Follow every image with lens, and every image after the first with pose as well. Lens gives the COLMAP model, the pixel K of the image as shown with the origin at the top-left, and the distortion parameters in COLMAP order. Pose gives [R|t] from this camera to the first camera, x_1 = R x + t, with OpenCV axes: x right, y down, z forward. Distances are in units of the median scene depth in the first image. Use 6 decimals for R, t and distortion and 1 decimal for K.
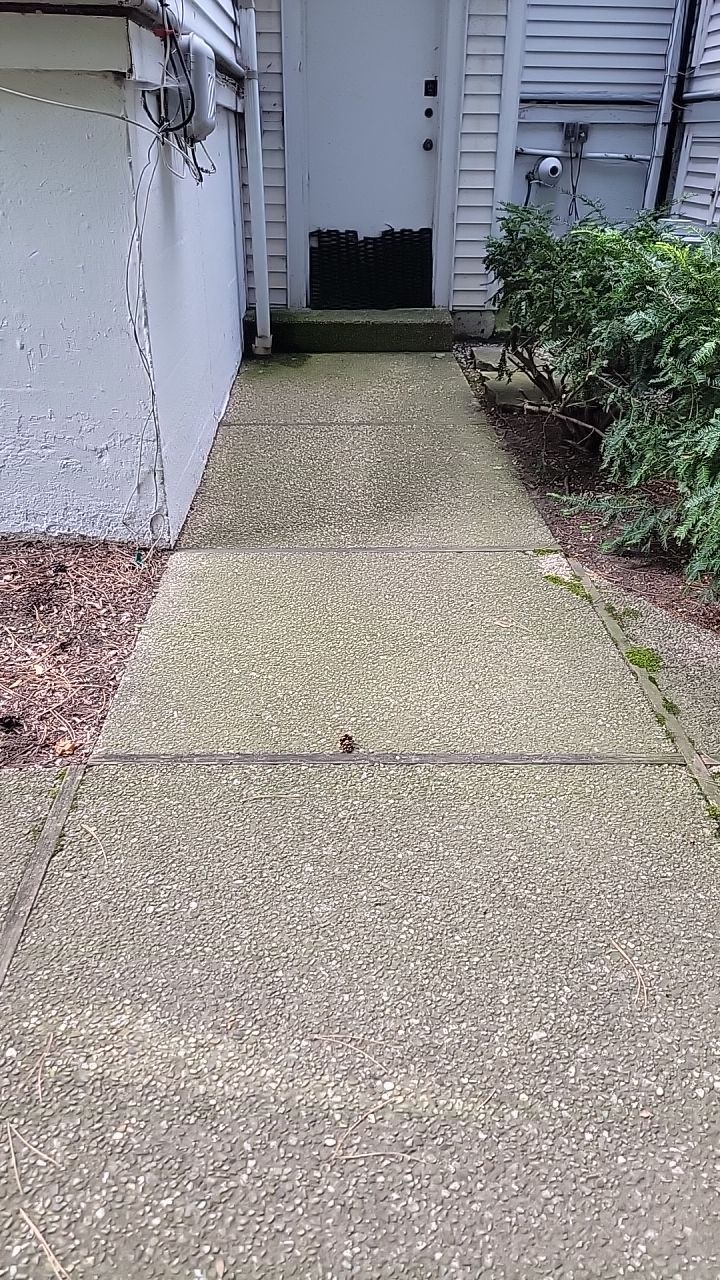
lens RADIAL K [[895.4, 0, 366.3], [0, 895.4, 657.6], [0, 0, 1]] dist [0.082681, -0.064982]
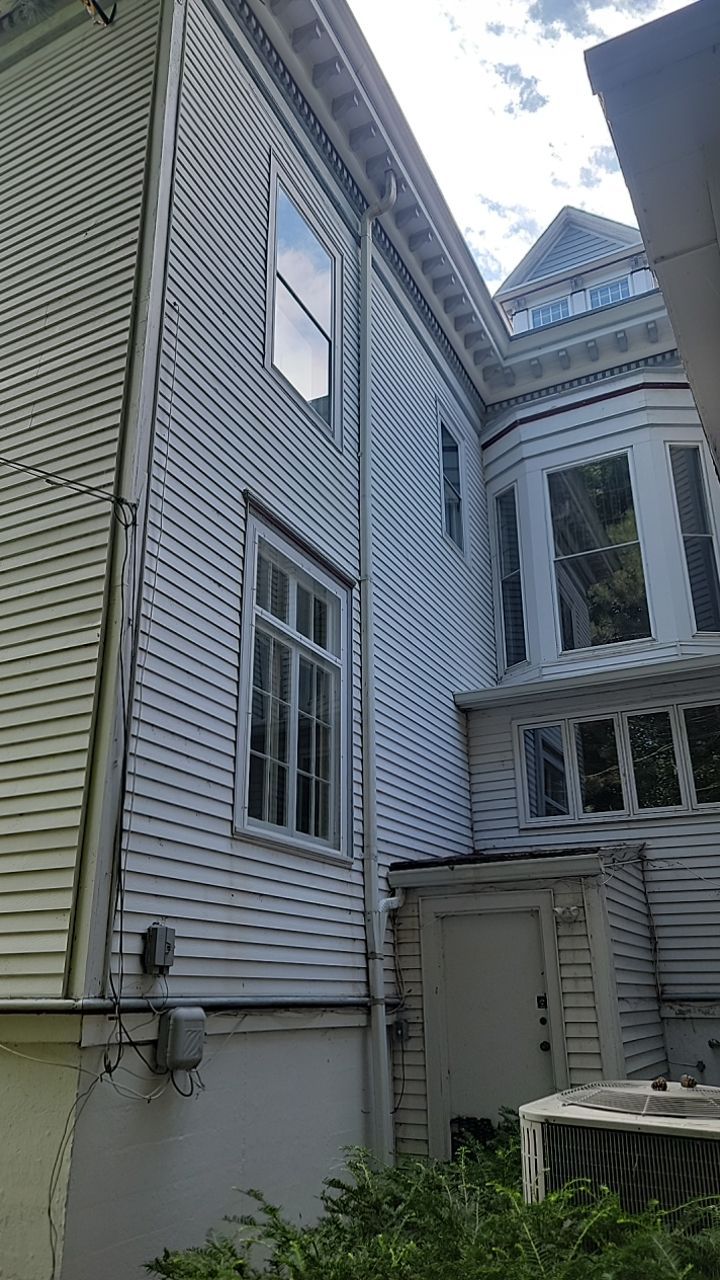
lens RADIAL K [[895.4, 0, 366.3], [0, 895.4, 657.6], [0, 0, 1]] dist [0.082681, -0.064982]
pose [[0.880556, -0.188779, -0.434723, 0.465581], [-0.214333, 0.659476, -0.720523, -0.008694], [0.422709, 0.727636, 0.540244, -0.075405]]
